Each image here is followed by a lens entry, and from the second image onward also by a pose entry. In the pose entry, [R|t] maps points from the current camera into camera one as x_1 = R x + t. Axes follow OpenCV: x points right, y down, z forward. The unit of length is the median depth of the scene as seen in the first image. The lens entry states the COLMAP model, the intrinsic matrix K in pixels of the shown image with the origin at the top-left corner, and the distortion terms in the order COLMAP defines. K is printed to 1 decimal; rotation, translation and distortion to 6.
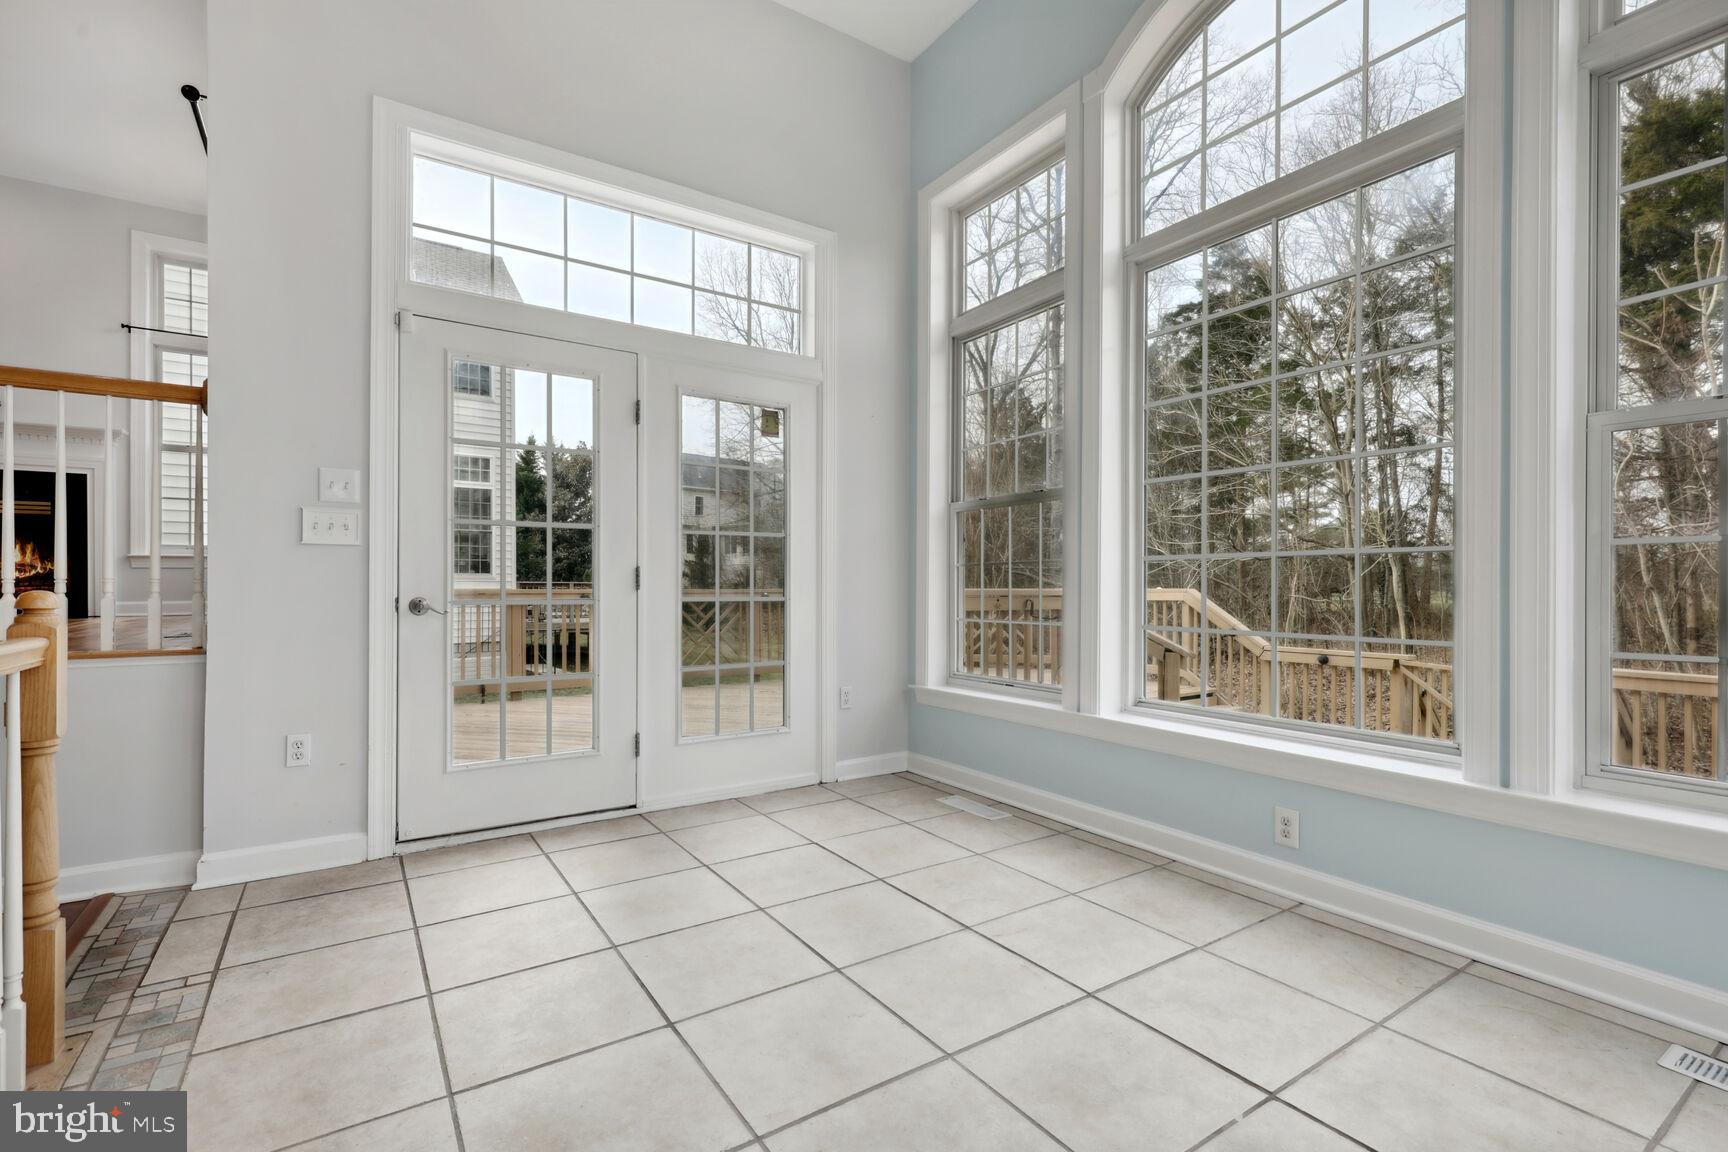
lens RADIAL K [[774.1, 0, 866.4], [0, 774.1, 573.7], [0, 0, 1]] dist [0.009007, -0.000633]
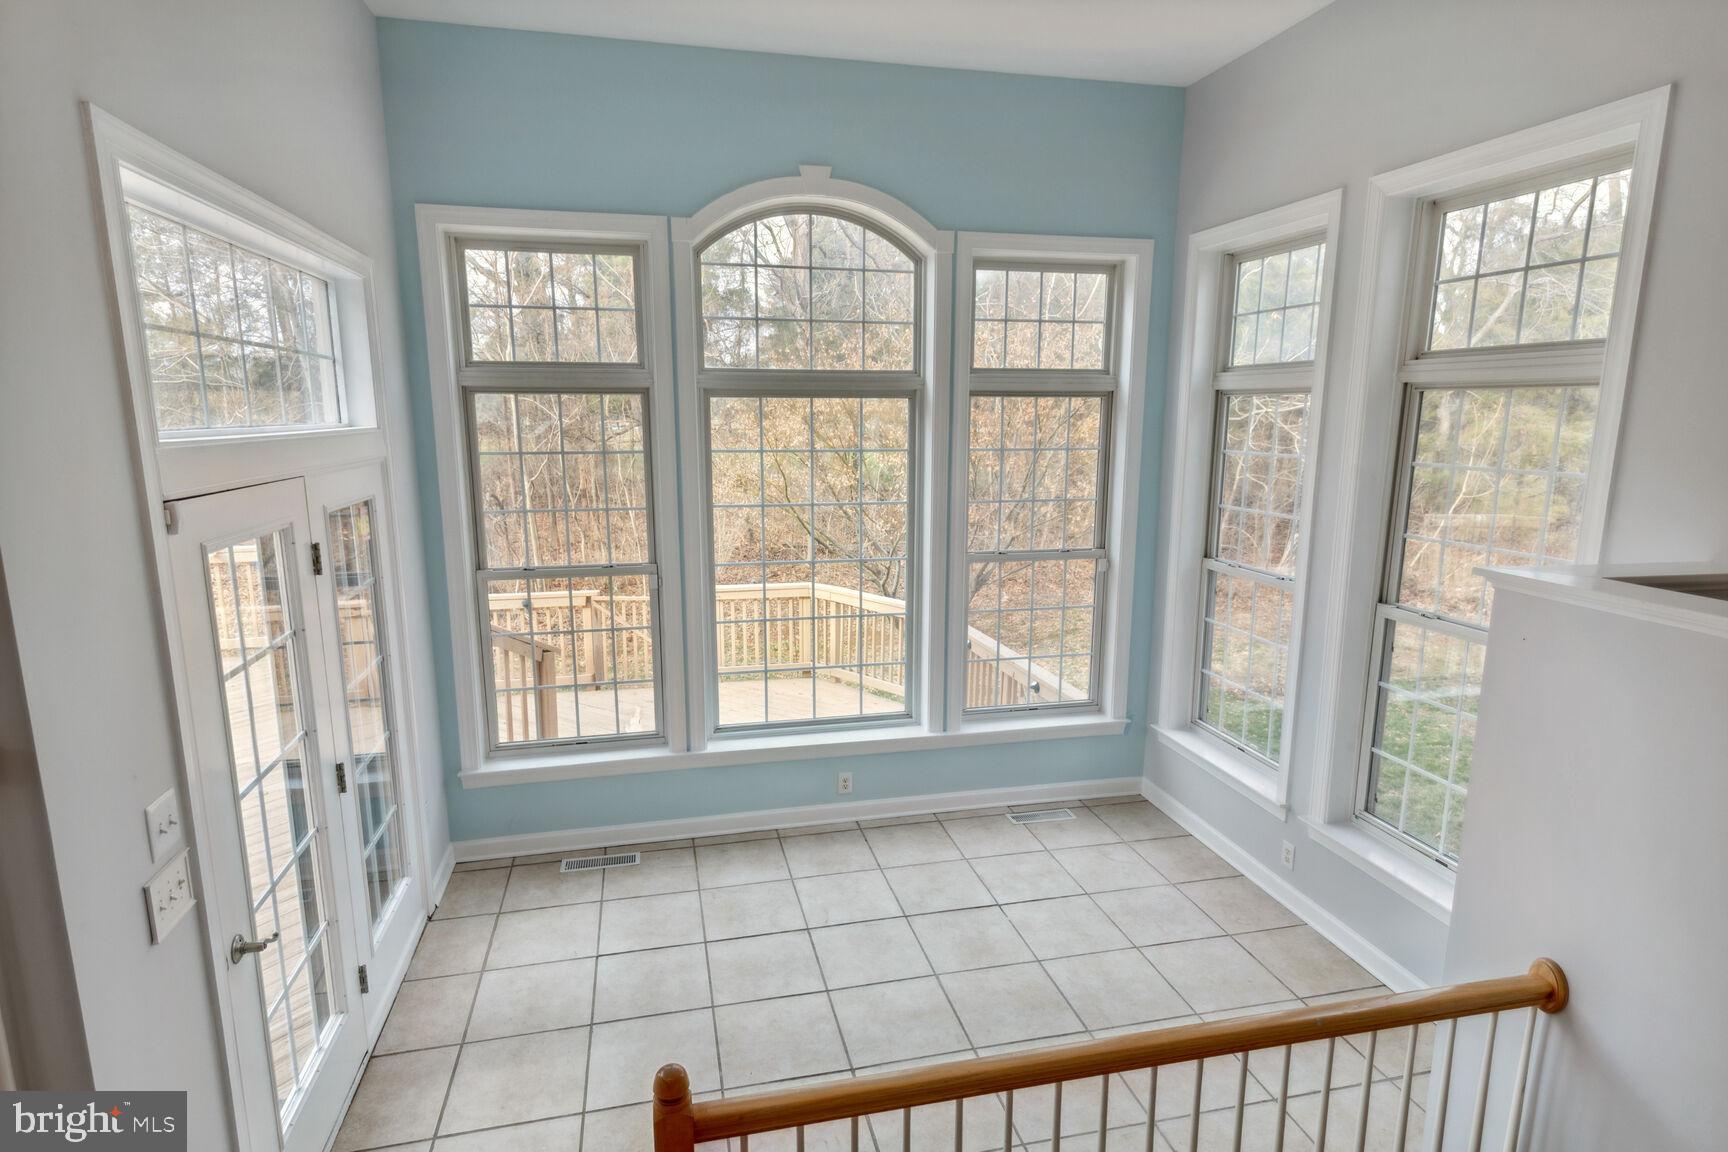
lens RADIAL K [[927.5, 0, 853.0], [0, 927.5, 581.8], [0, 0, 1]] dist [0.002626, 0.000286]
pose [[0.362176, -0.175988, 0.915345, -1.185508], [-0.010100, 0.981216, 0.192649, -0.477171], [-0.932055, -0.079018, 0.353595, 0.298612]]
